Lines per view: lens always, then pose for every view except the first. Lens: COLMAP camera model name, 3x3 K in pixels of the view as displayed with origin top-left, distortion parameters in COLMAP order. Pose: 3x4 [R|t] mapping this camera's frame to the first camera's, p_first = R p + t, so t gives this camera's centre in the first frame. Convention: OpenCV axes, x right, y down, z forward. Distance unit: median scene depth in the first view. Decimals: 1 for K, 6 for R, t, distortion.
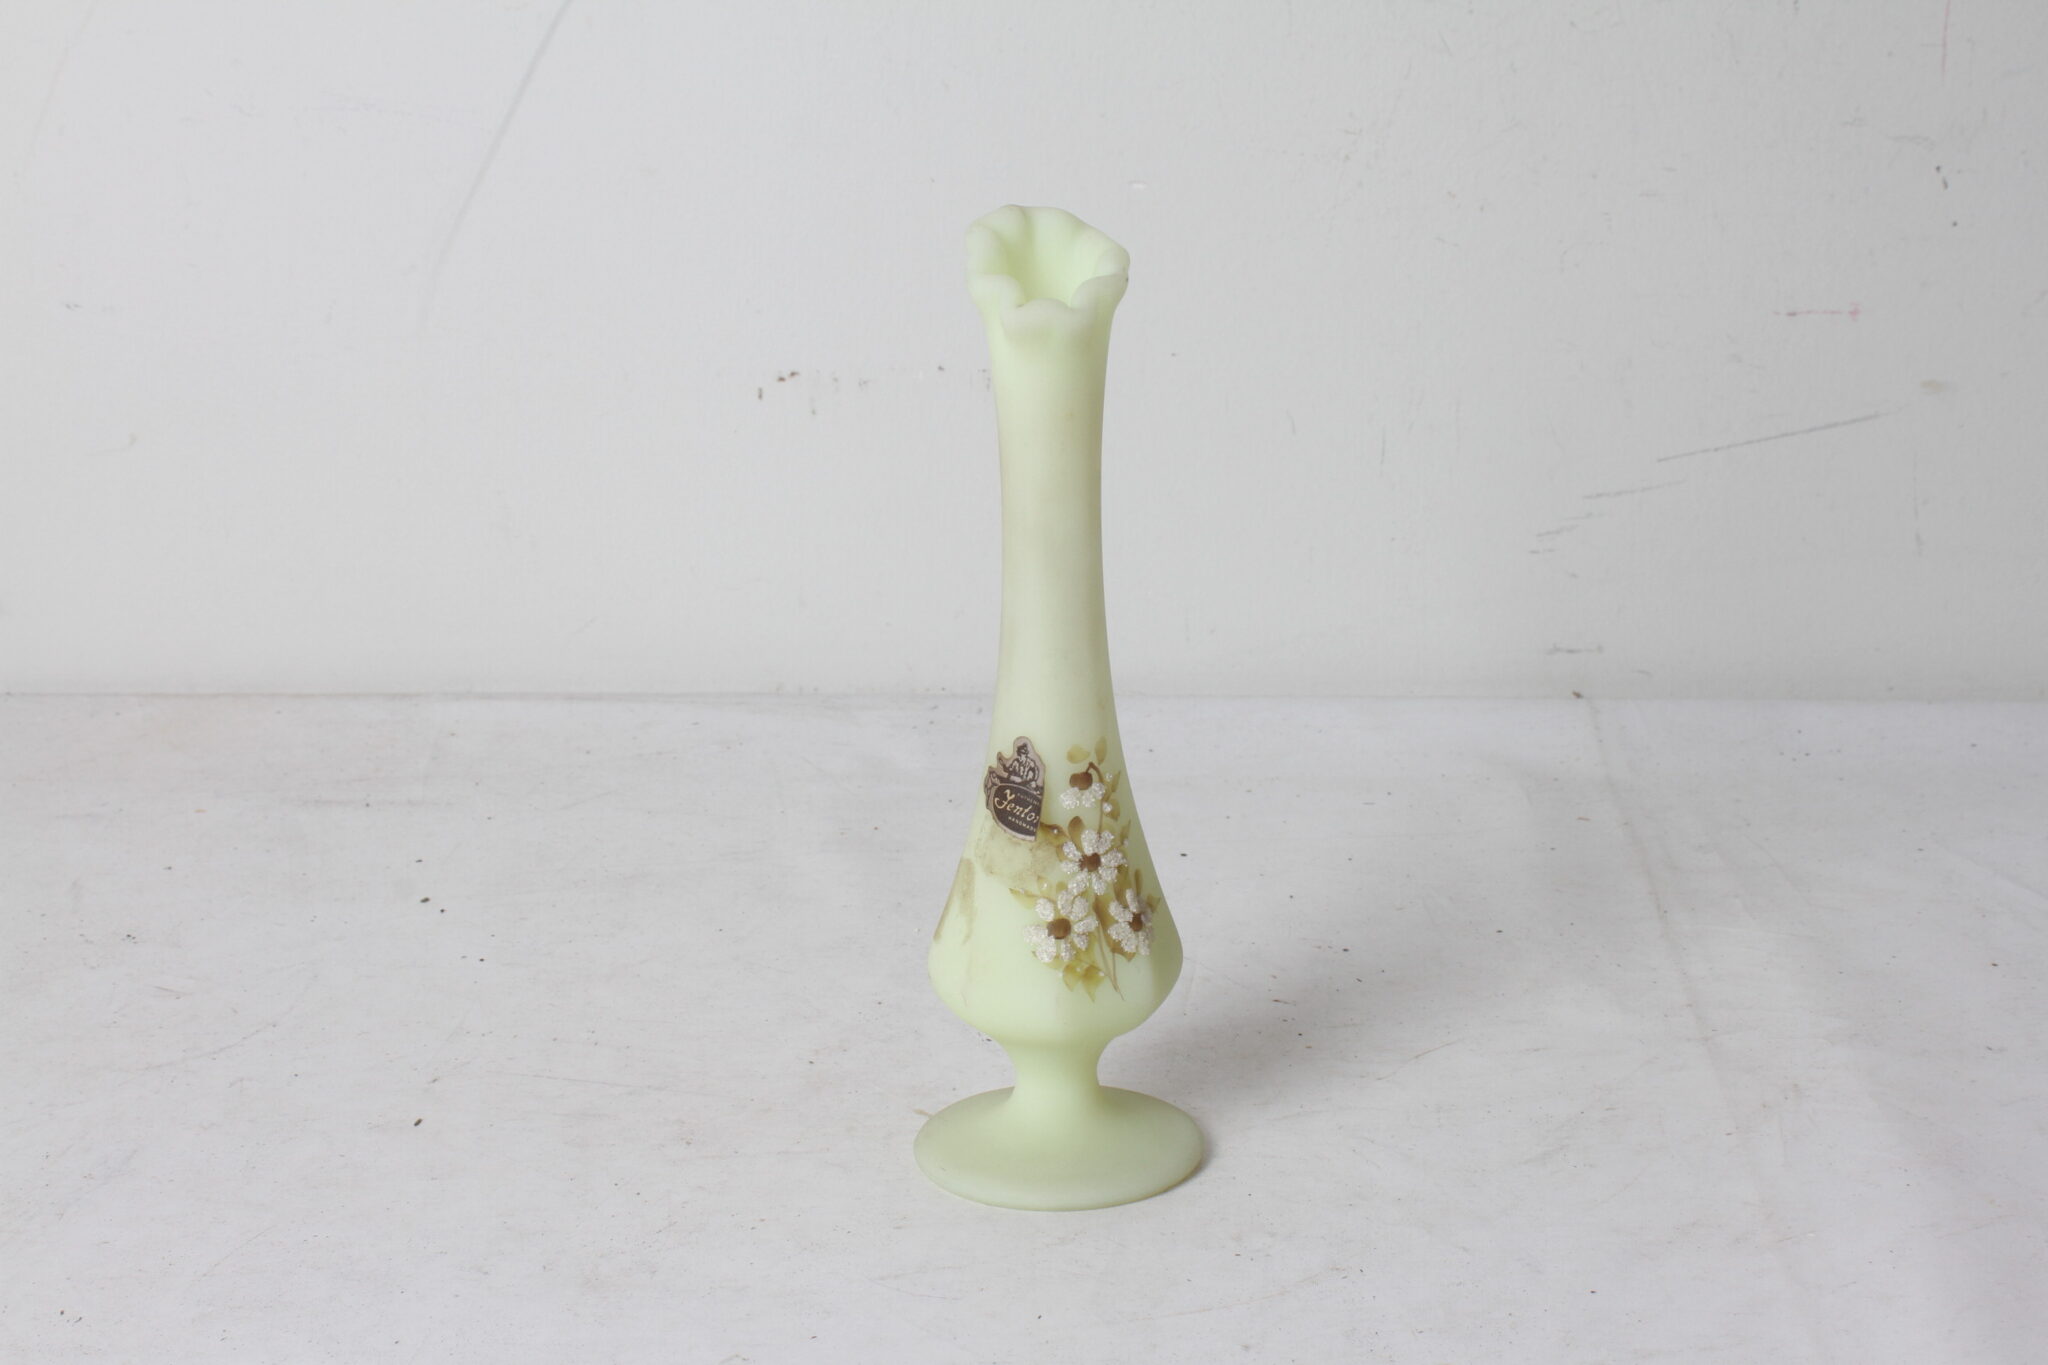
lens RADIAL K [[3595.9, 0, 1026.8], [0, 3595.9, 689.3], [0, 0, 1]] dist [-0.081766, 0.000000]
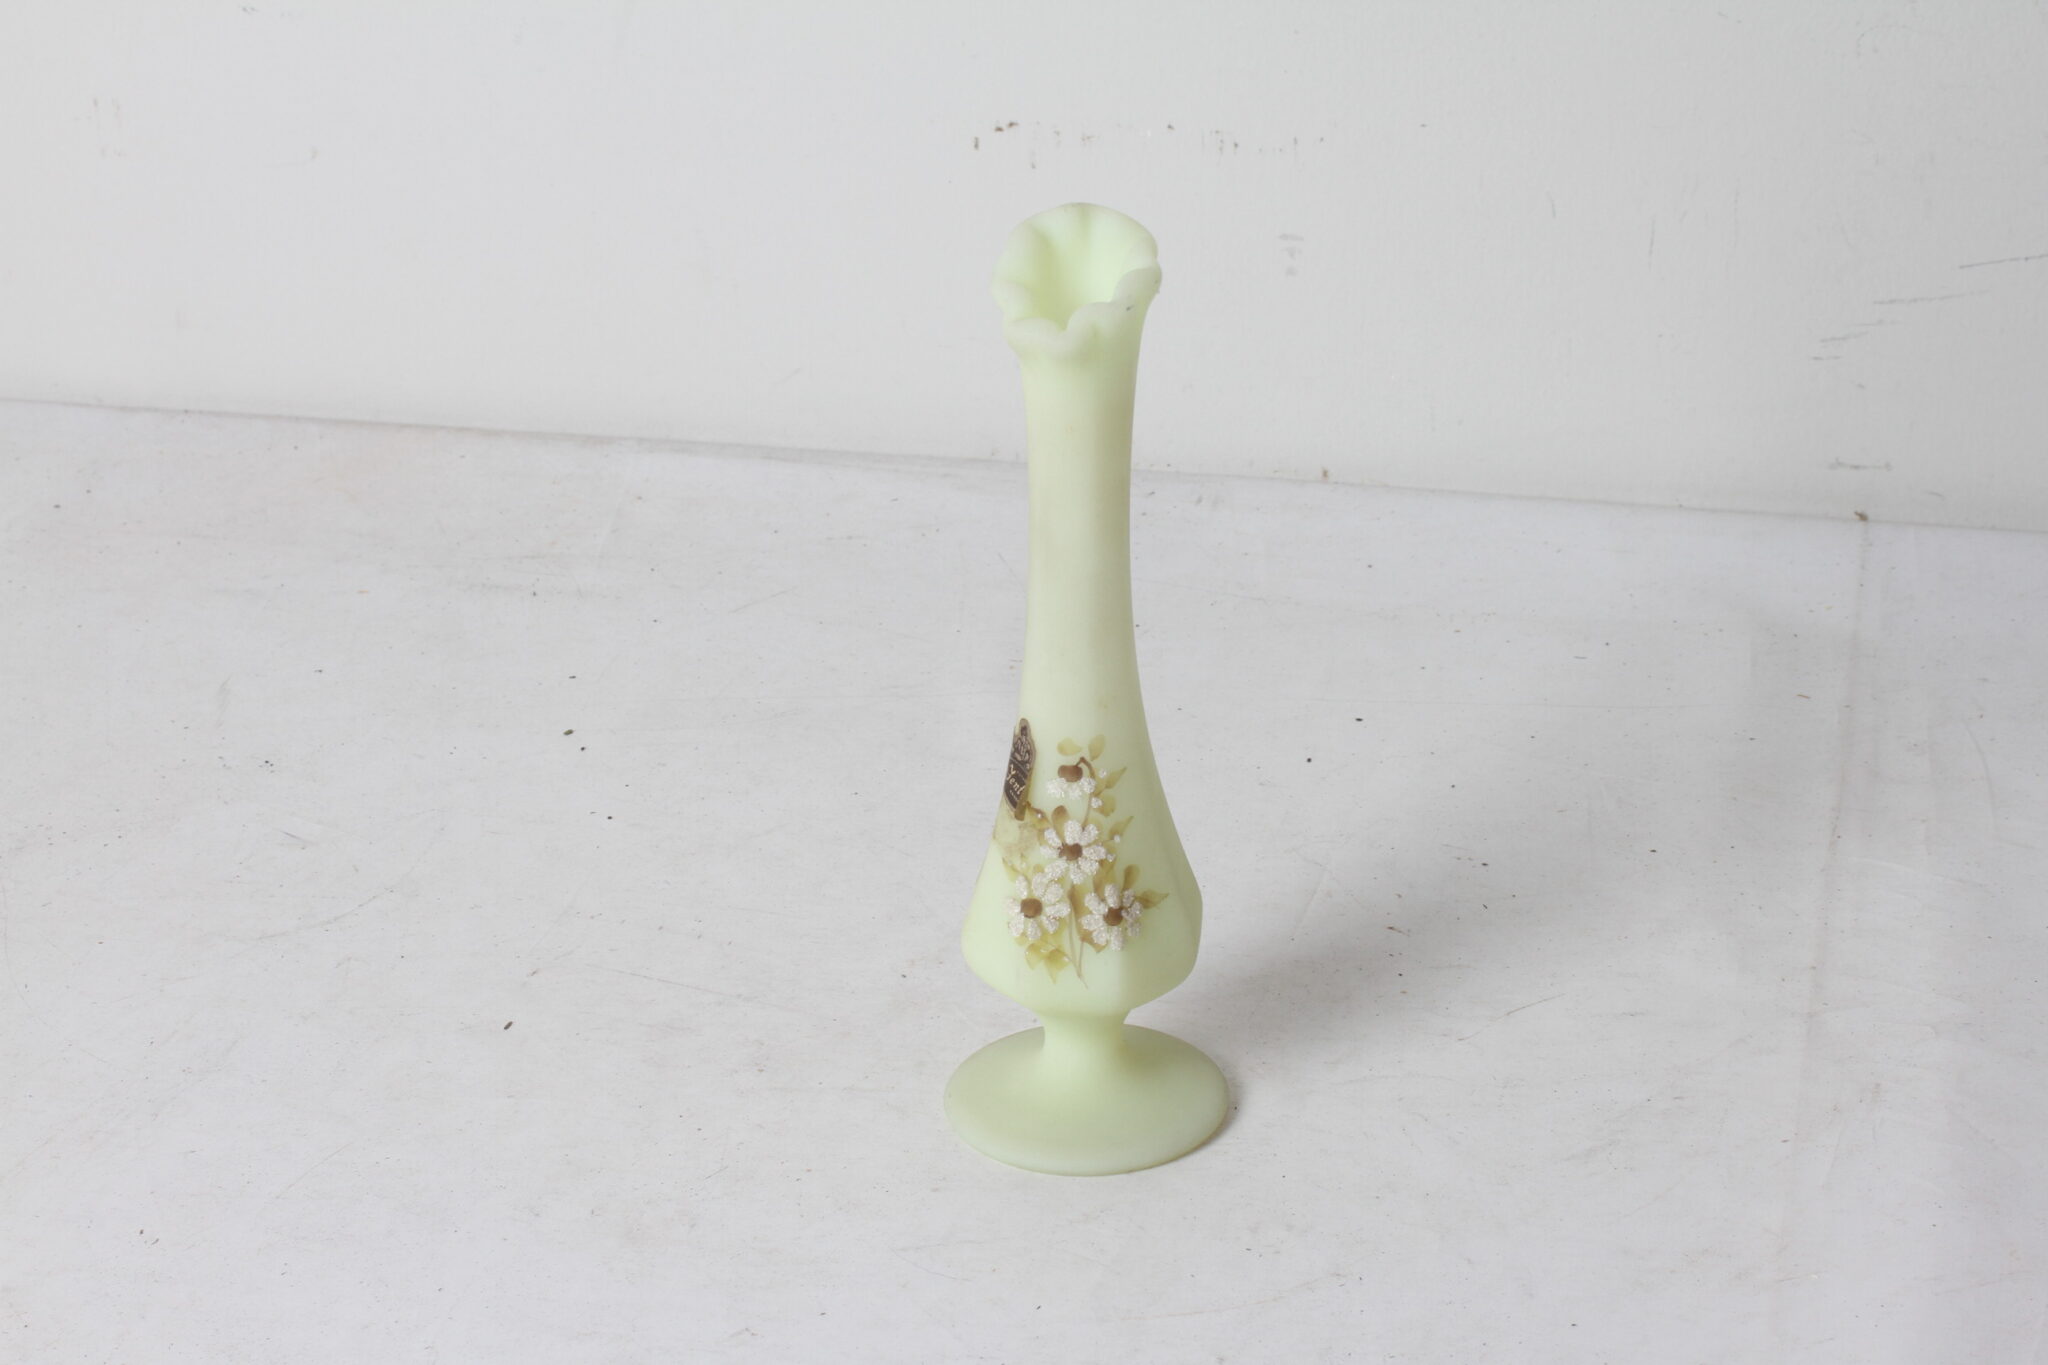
lens RADIAL K [[4874.0, 0, 1008.4], [0, 4874.0, 674.7], [0, 0, 1]] dist [0.036980, 0.000000]
pose [[0.987061, 0.057375, -0.149728, 0.156882], [-0.030964, 0.984418, 0.173098, -0.201435], [0.157326, -0.166222, 0.973457, -0.285530]]
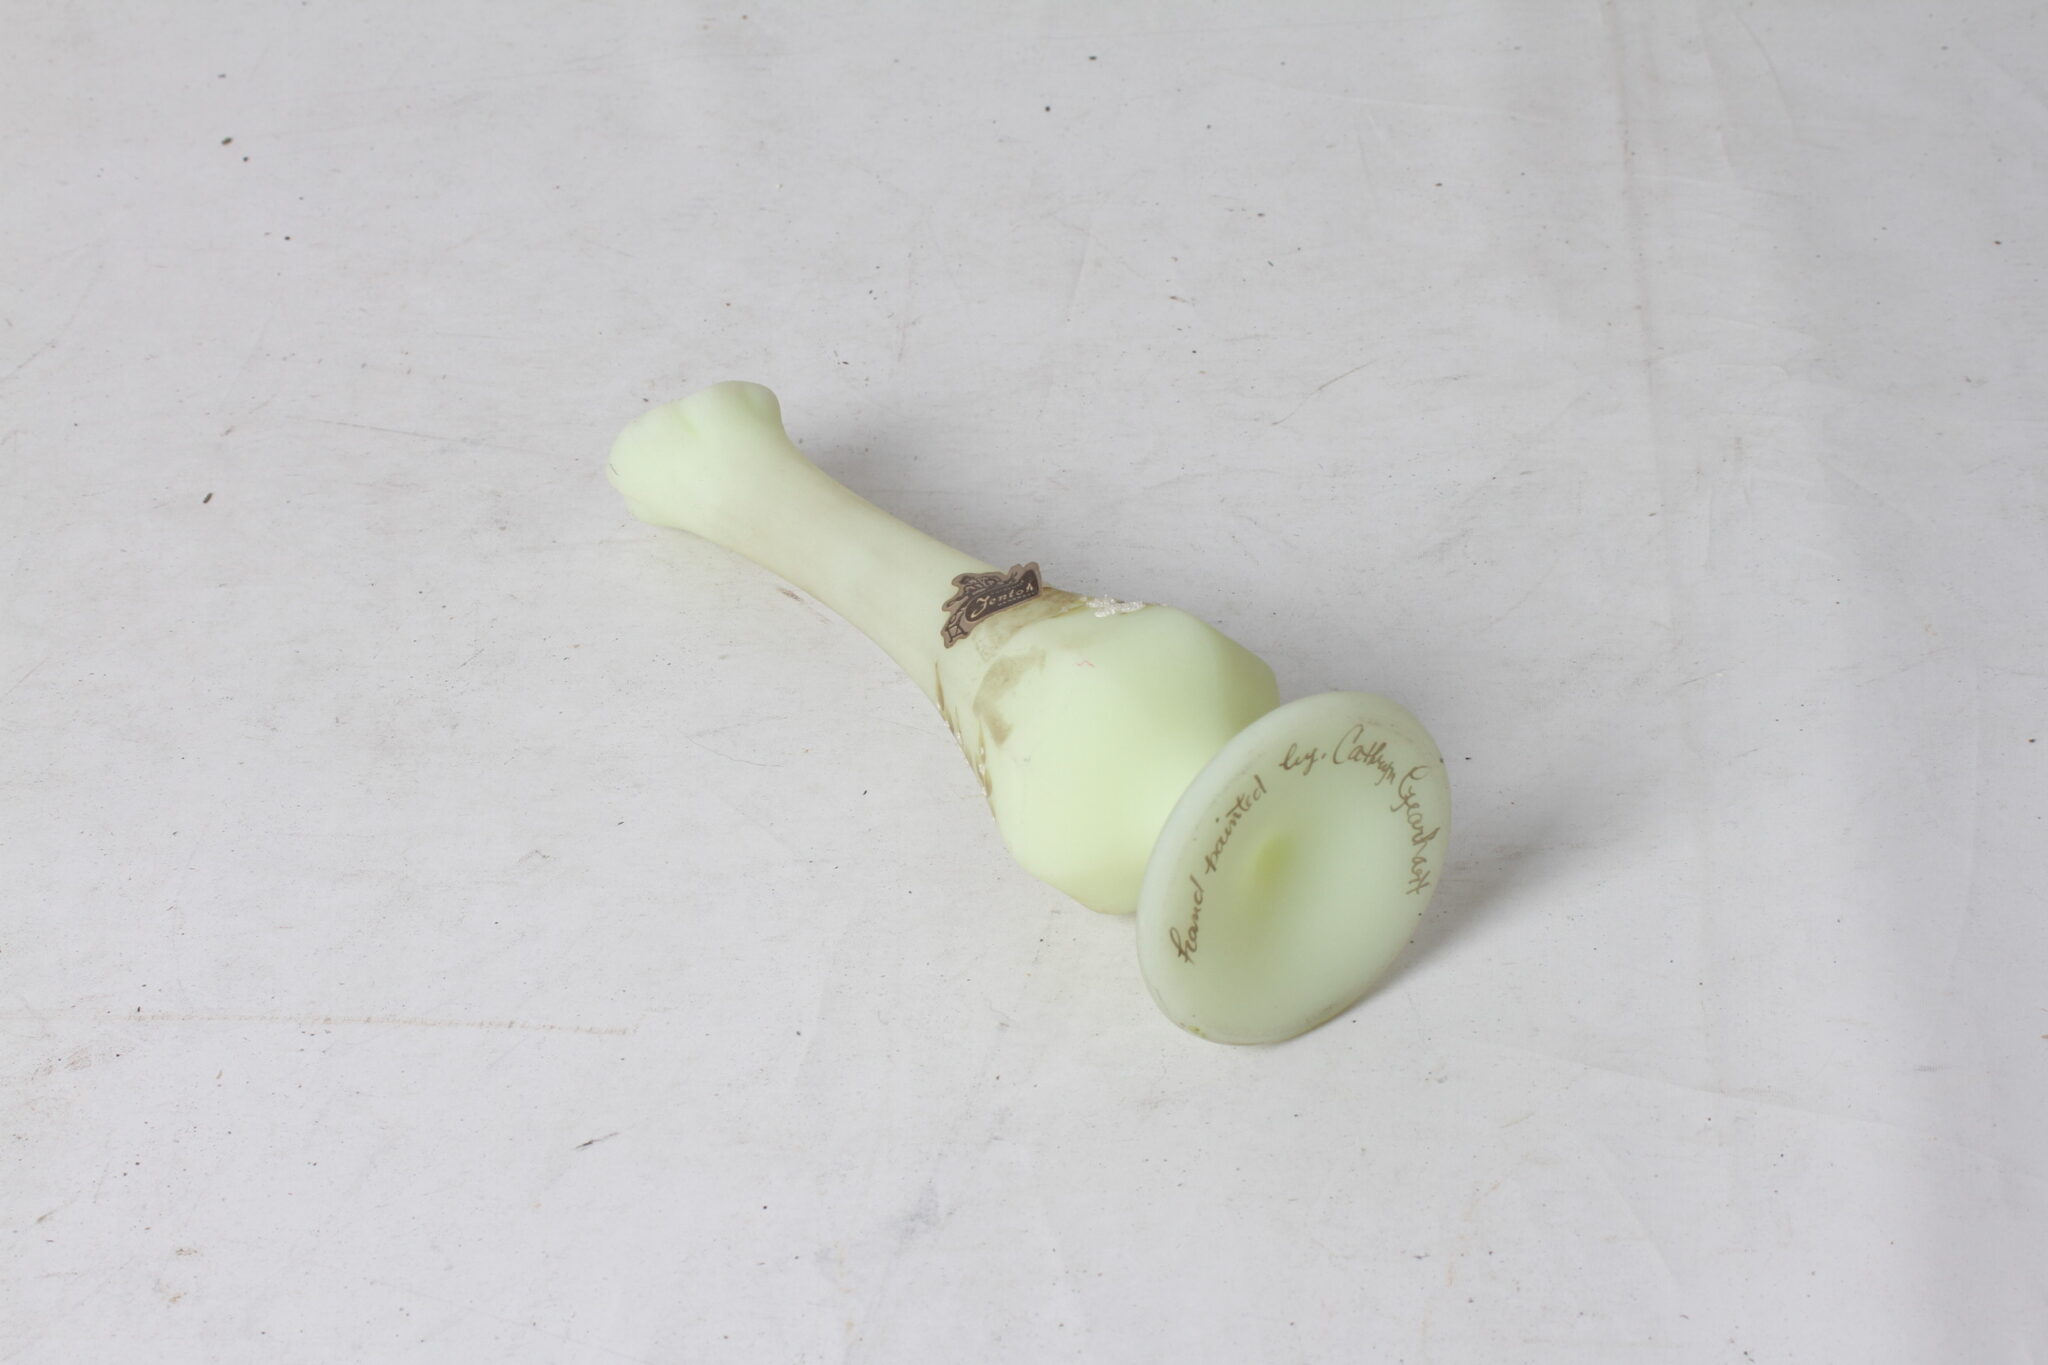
lens RADIAL K [[4130.0, 0, 1038.1], [0, 4130.0, 679.9], [0, 0, 1]] dist [-0.036824, 0.000000]
pose [[0.999523, -0.010888, -0.028916, 0.062822], [0.020310, 0.936774, 0.349345, -0.176939], [0.023284, -0.349765, 0.936548, 0.011176]]
